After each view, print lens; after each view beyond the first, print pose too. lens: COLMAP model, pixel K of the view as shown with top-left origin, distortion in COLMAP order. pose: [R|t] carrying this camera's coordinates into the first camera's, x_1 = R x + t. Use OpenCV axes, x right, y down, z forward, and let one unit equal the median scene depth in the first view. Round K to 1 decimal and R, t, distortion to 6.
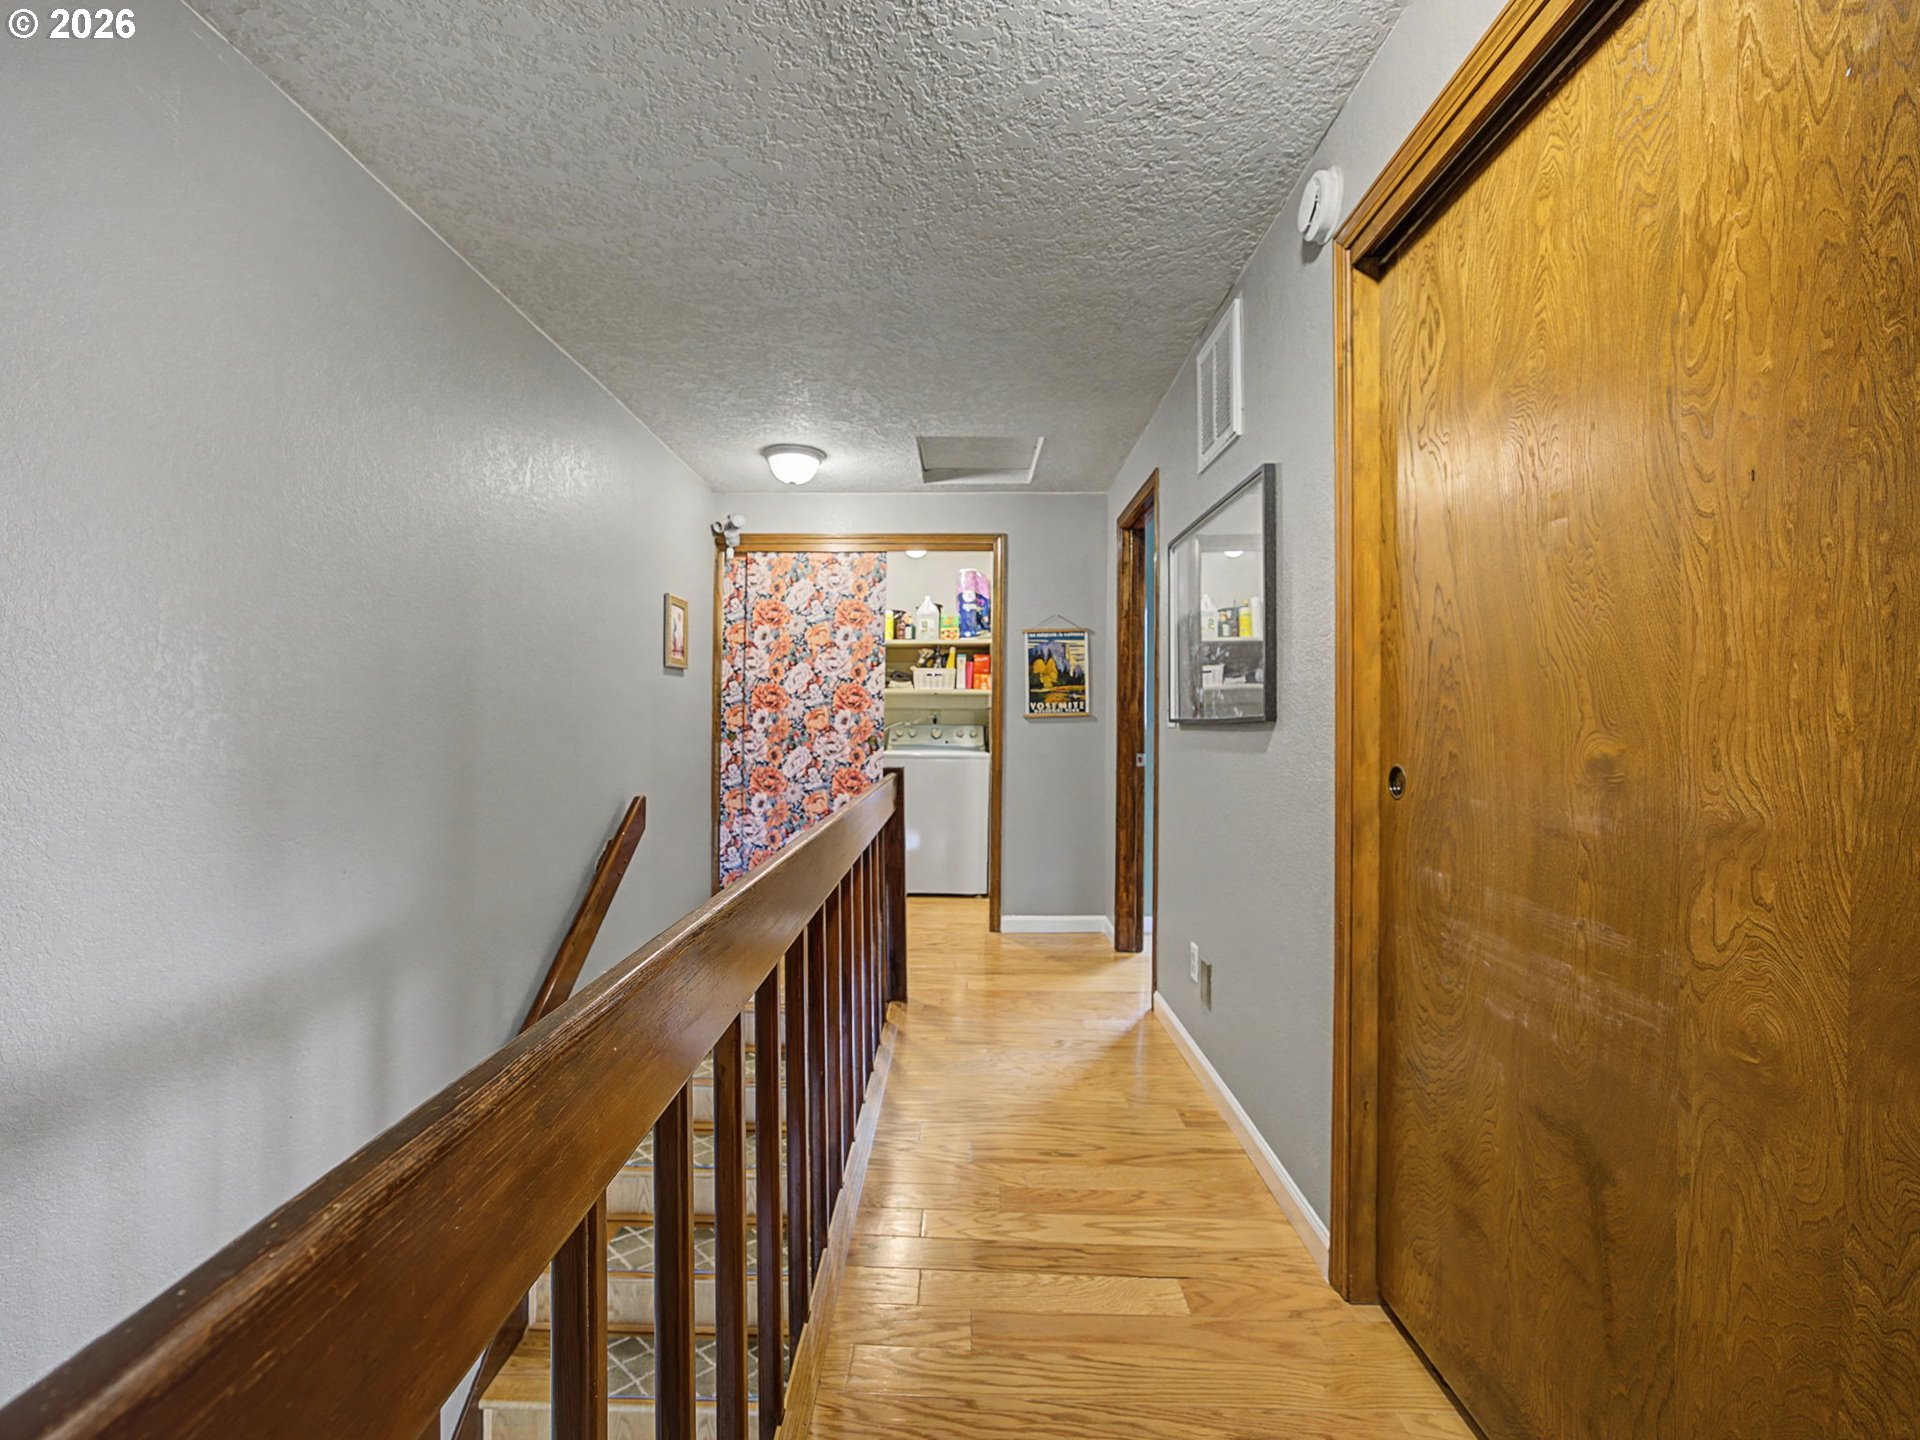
lens RADIAL K [[854.6, 0, 960.0], [0, 854.6, 720.0], [0, 0, 1]] dist [-0.000573, 0.000747]
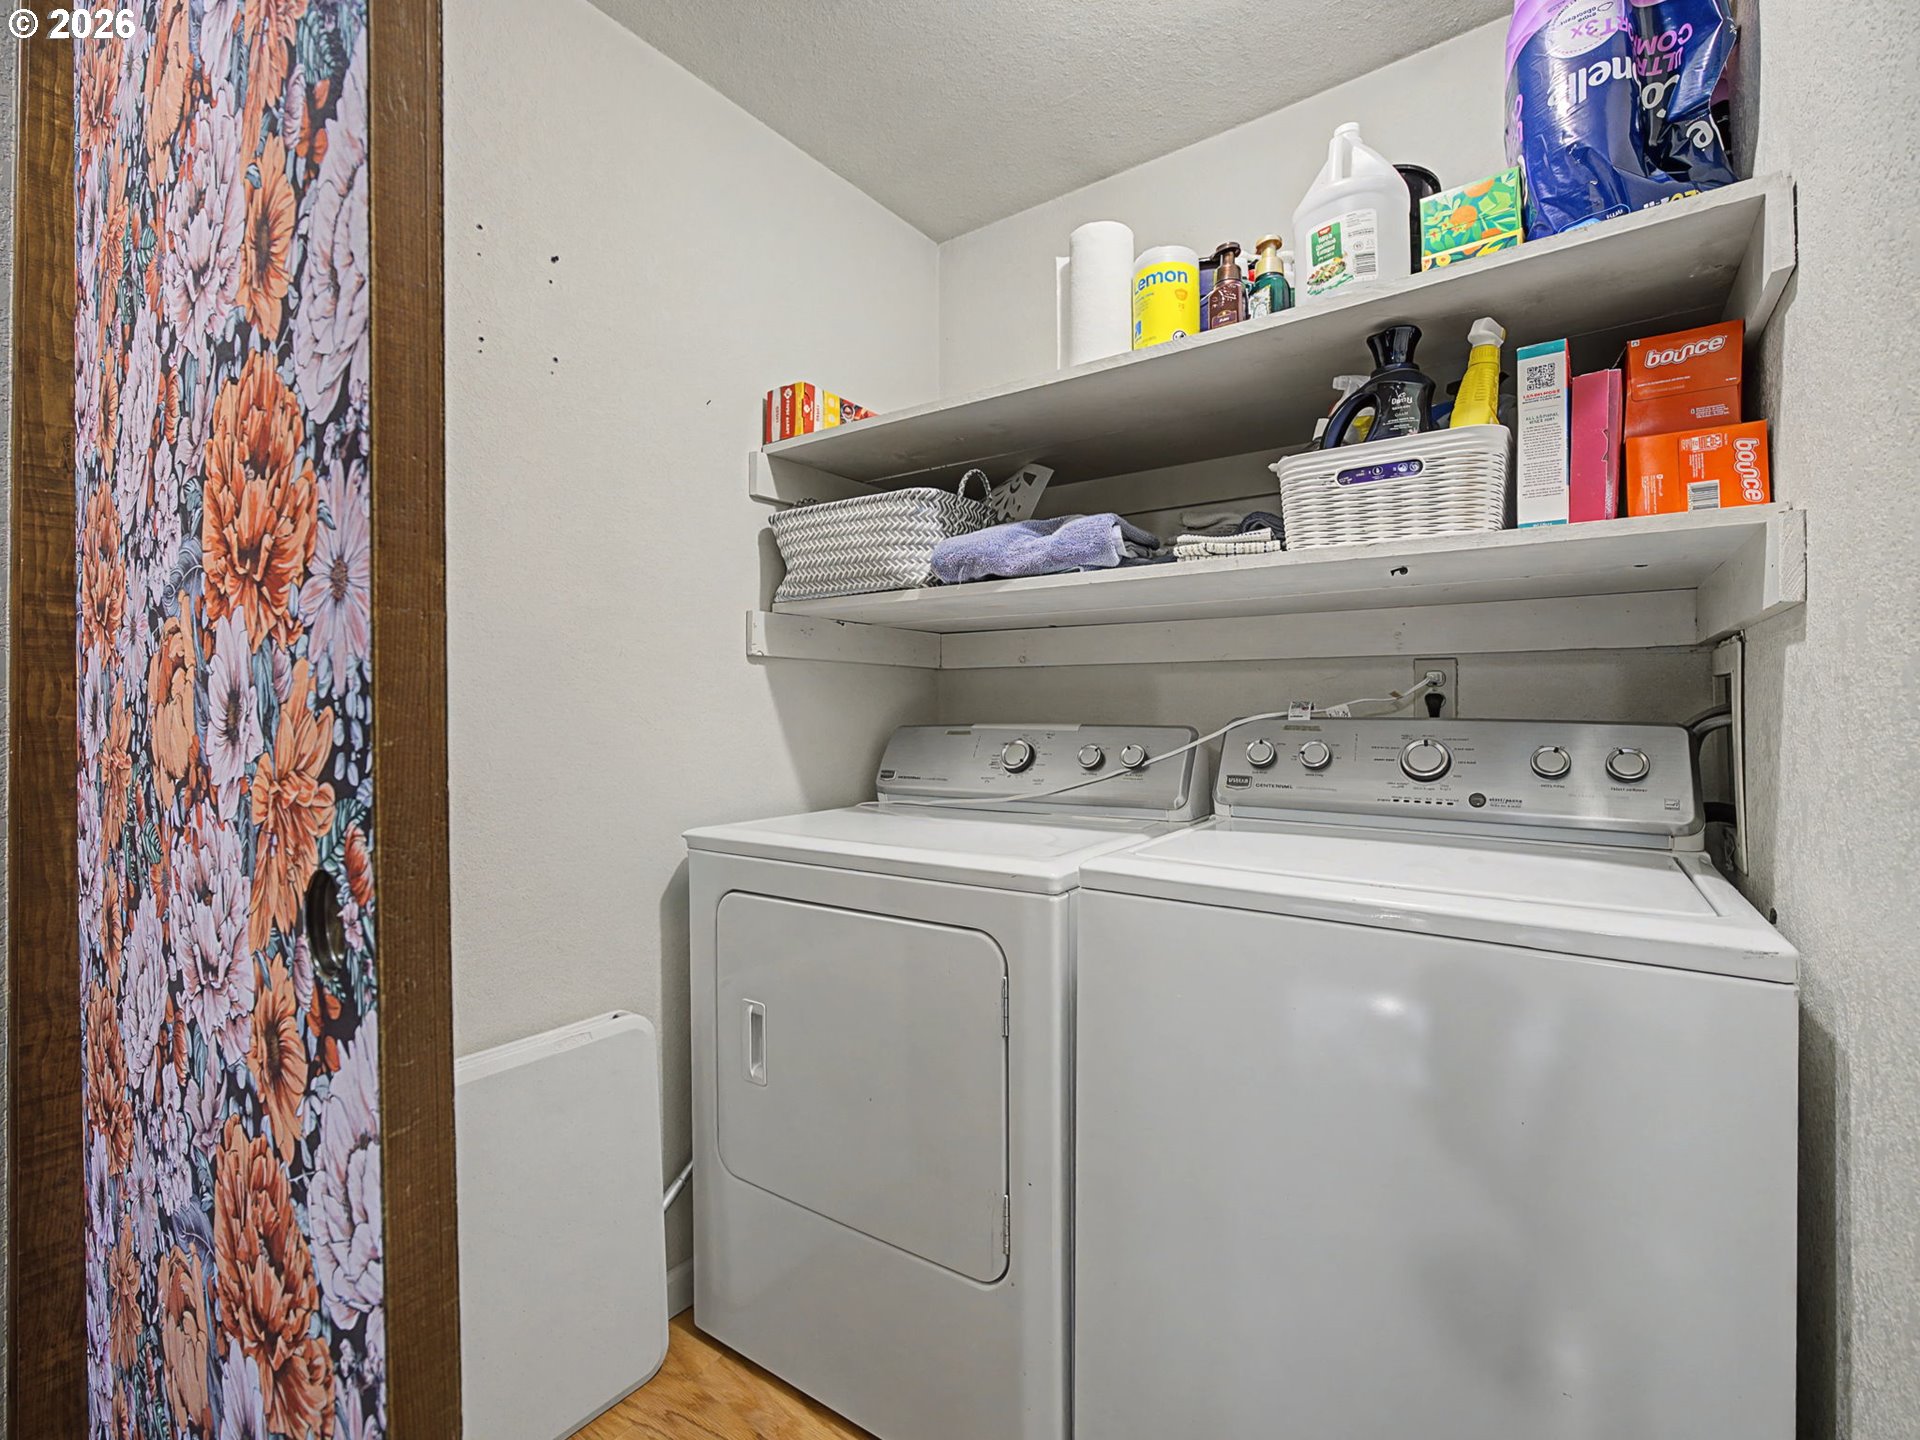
lens RADIAL K [[854.6, 0, 960.0], [0, 854.6, 720.0], [0, 0, 1]] dist [-0.000573, 0.000747]
pose [[0.809277, -0.022140, -0.587010, 0.006226], [0.021445, 0.999737, -0.008142, 0.005208], [0.587035, -0.005999, 0.809539, 0.770110]]
